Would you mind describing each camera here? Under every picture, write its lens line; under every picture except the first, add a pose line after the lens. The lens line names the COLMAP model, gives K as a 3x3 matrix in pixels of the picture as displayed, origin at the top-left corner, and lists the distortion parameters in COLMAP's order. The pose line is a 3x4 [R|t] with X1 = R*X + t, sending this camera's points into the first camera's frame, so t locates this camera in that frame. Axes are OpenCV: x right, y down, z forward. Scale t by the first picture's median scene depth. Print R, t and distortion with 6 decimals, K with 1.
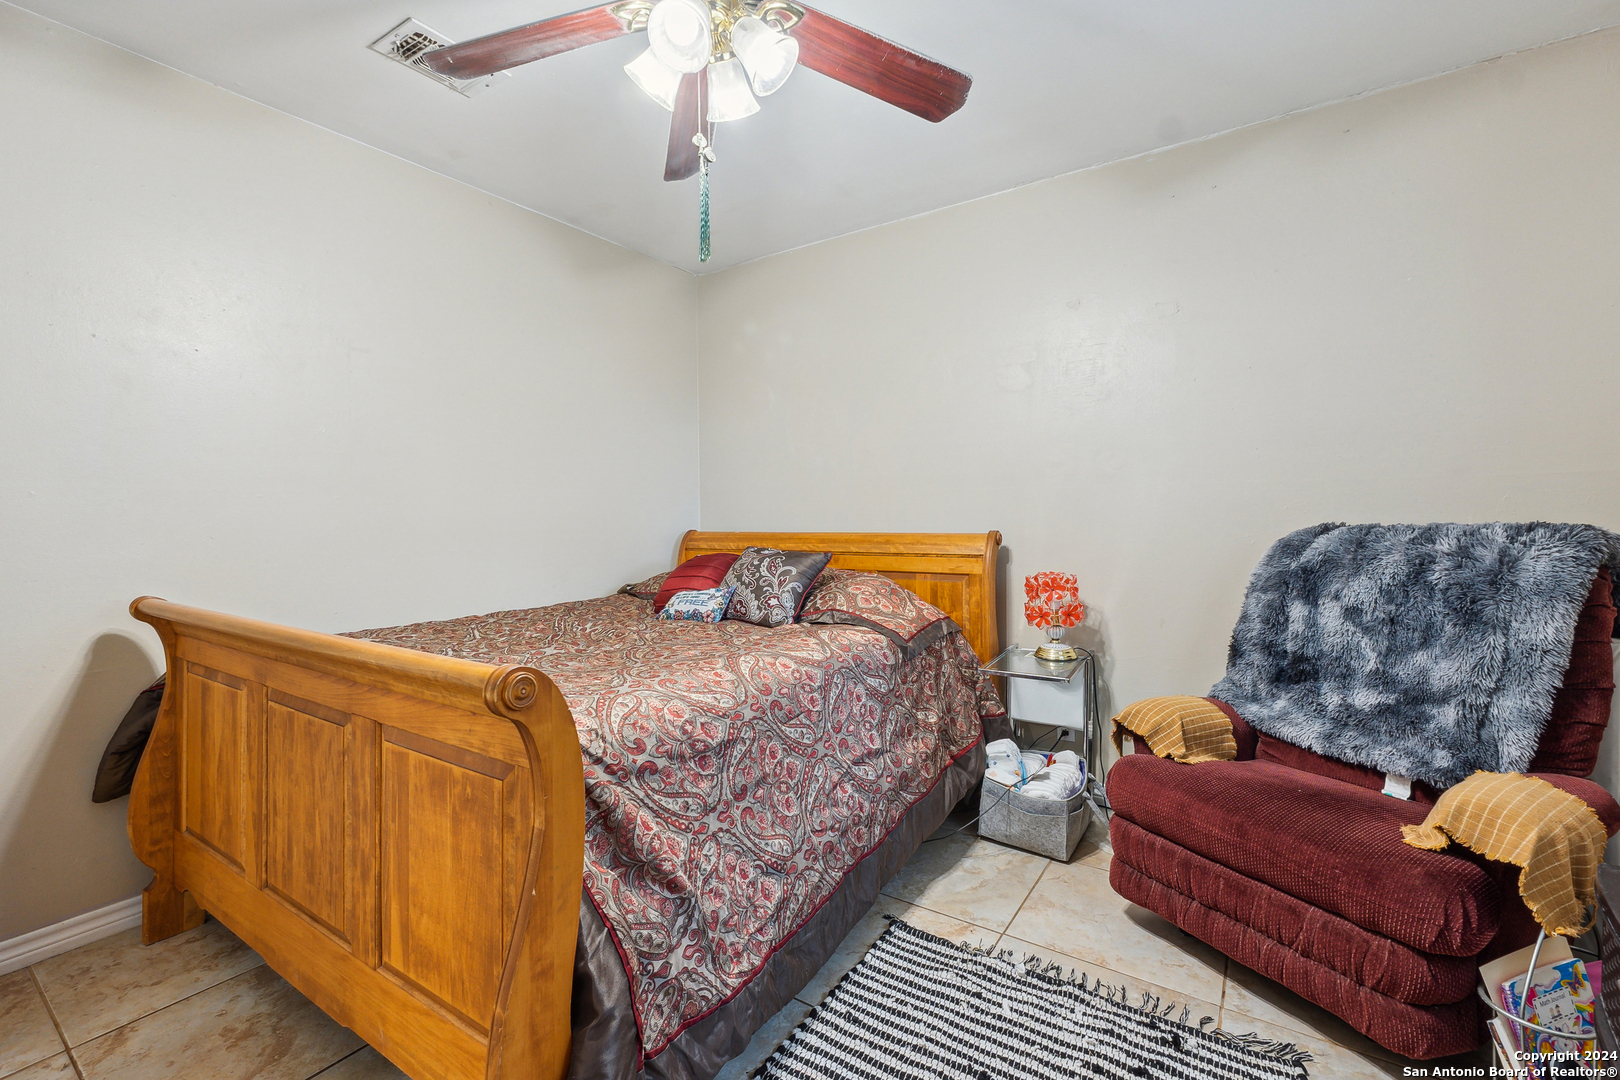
lens RADIAL K [[704.0, 0, 808.6], [0, 704.0, 539.9], [0, 0, 1]] dist [-0.005502, -0.000269]
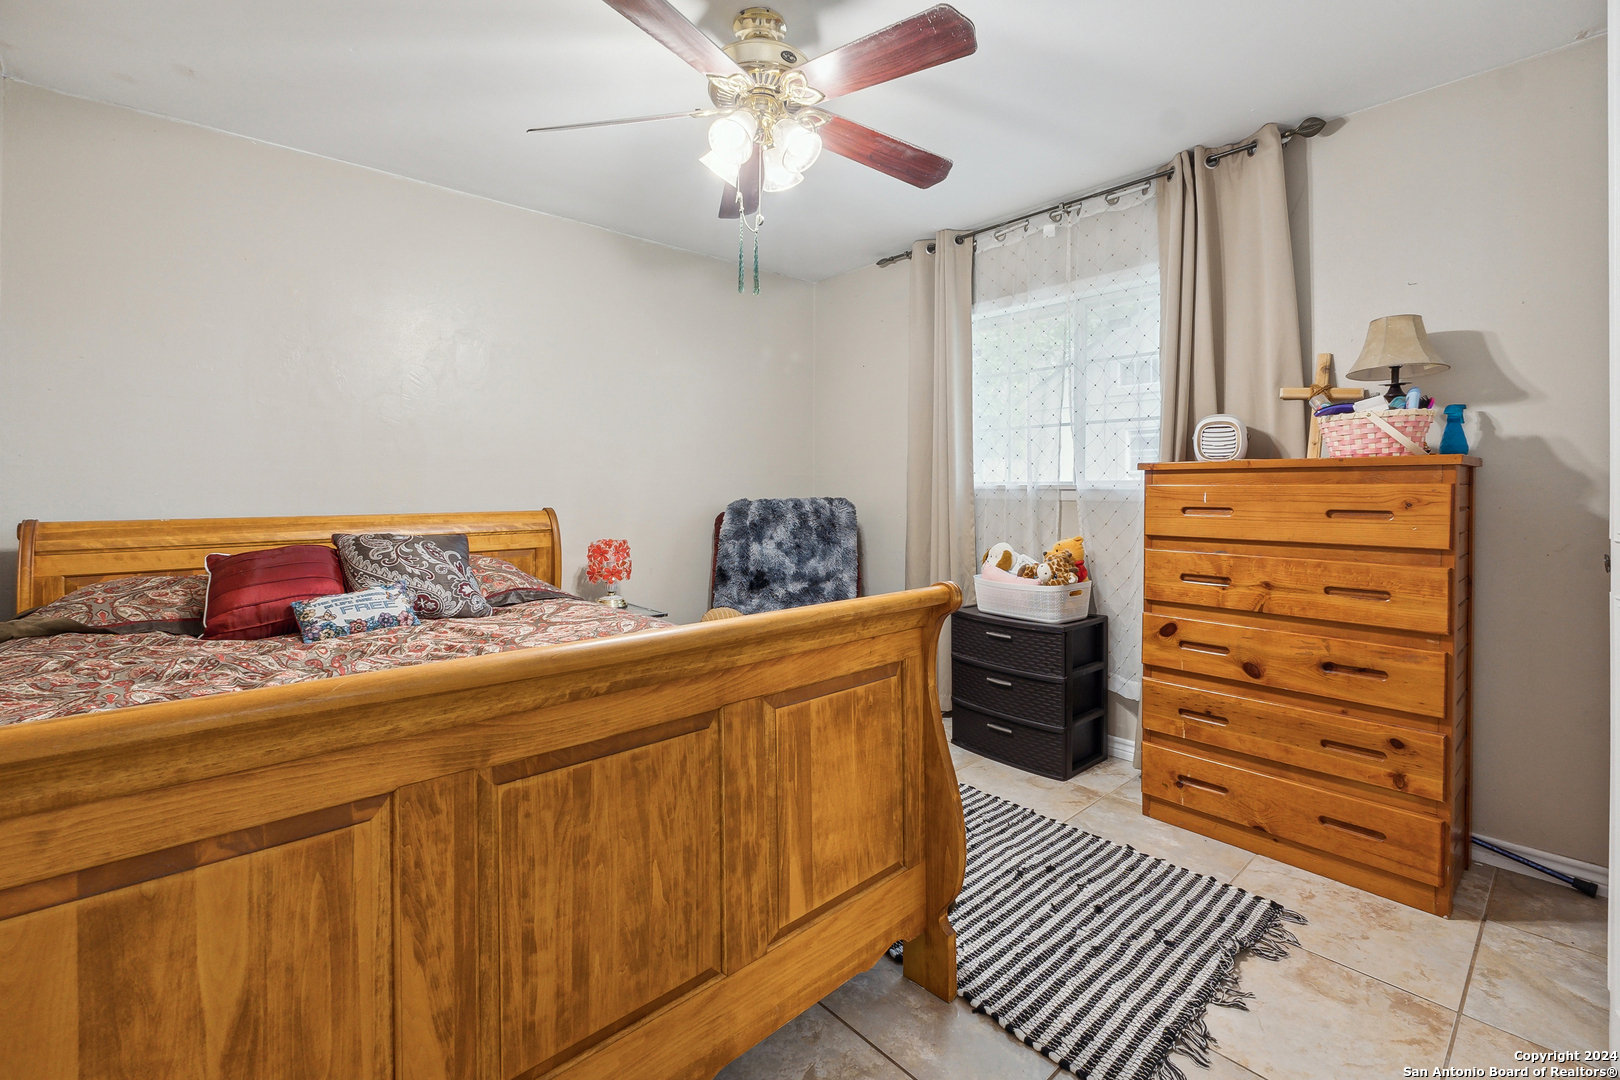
lens RADIAL K [[704.0, 0, 809.1], [0, 704.0, 492.0], [0, 0, 1]] dist [-0.005502, -0.000269]
pose [[0.233654, 0.006148, 0.972300, -1.111274], [0.037455, 0.999181, -0.015319, -0.008901], [-0.971598, 0.039997, 0.233233, 0.489074]]
